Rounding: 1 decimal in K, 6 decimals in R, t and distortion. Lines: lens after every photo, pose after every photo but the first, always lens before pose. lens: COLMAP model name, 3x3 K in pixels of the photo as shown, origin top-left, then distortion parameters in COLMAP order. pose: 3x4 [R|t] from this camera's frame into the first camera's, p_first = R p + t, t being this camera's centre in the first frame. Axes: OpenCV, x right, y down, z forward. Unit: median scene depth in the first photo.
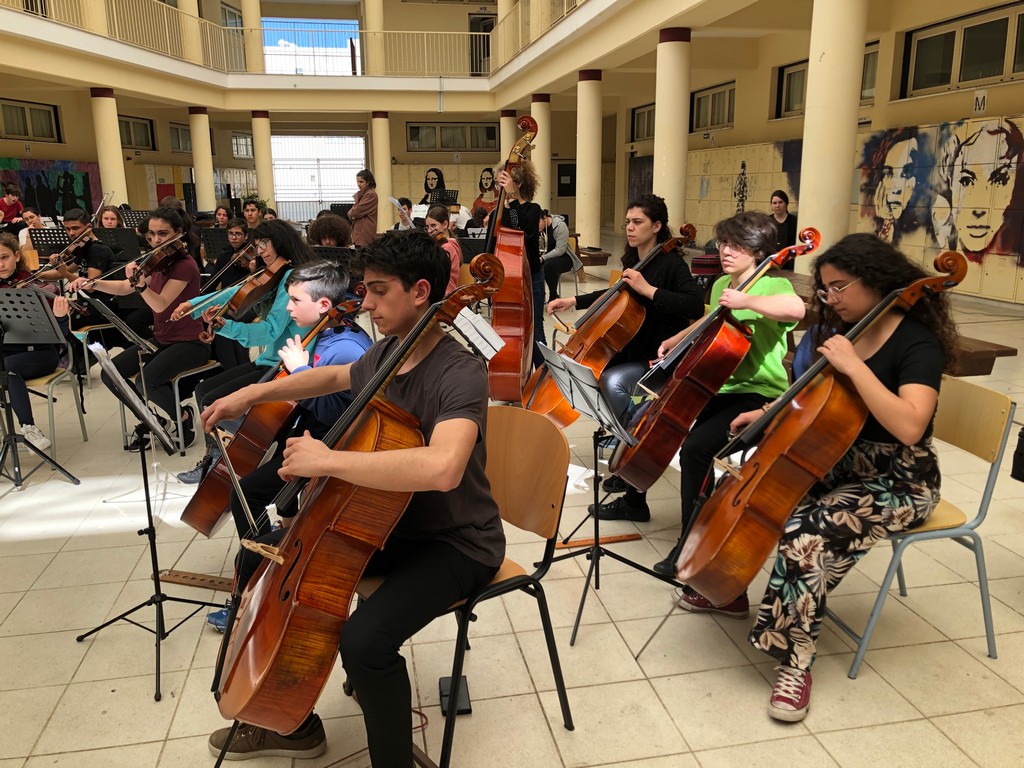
lens RADIAL K [[833.5, 0, 515.2], [0, 833.5, 378.4], [0, 0, 1]] dist [0.070626, -0.072815]
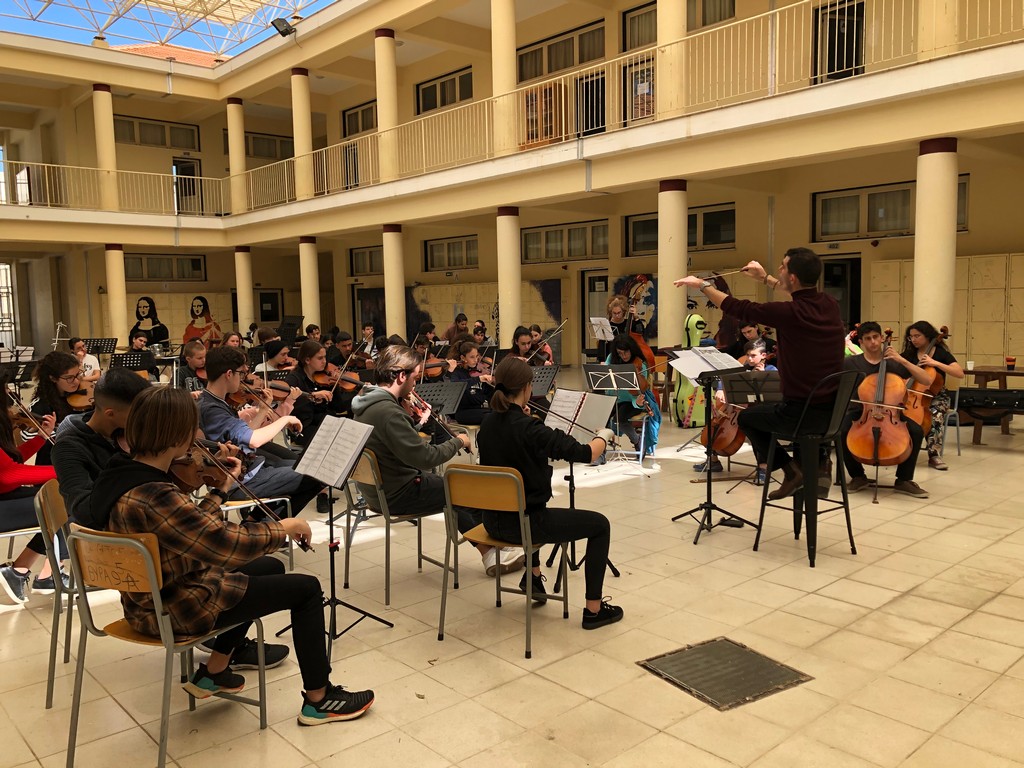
lens RADIAL K [[833.5, 0, 515.2], [0, 833.5, 378.4], [0, 0, 1]] dist [0.070626, -0.072815]
pose [[0.858779, -0.053438, 0.509551, -0.277073], [0.126865, 0.985753, -0.110437, 0.021356], [-0.496390, 0.159485, 0.853324, -0.100795]]
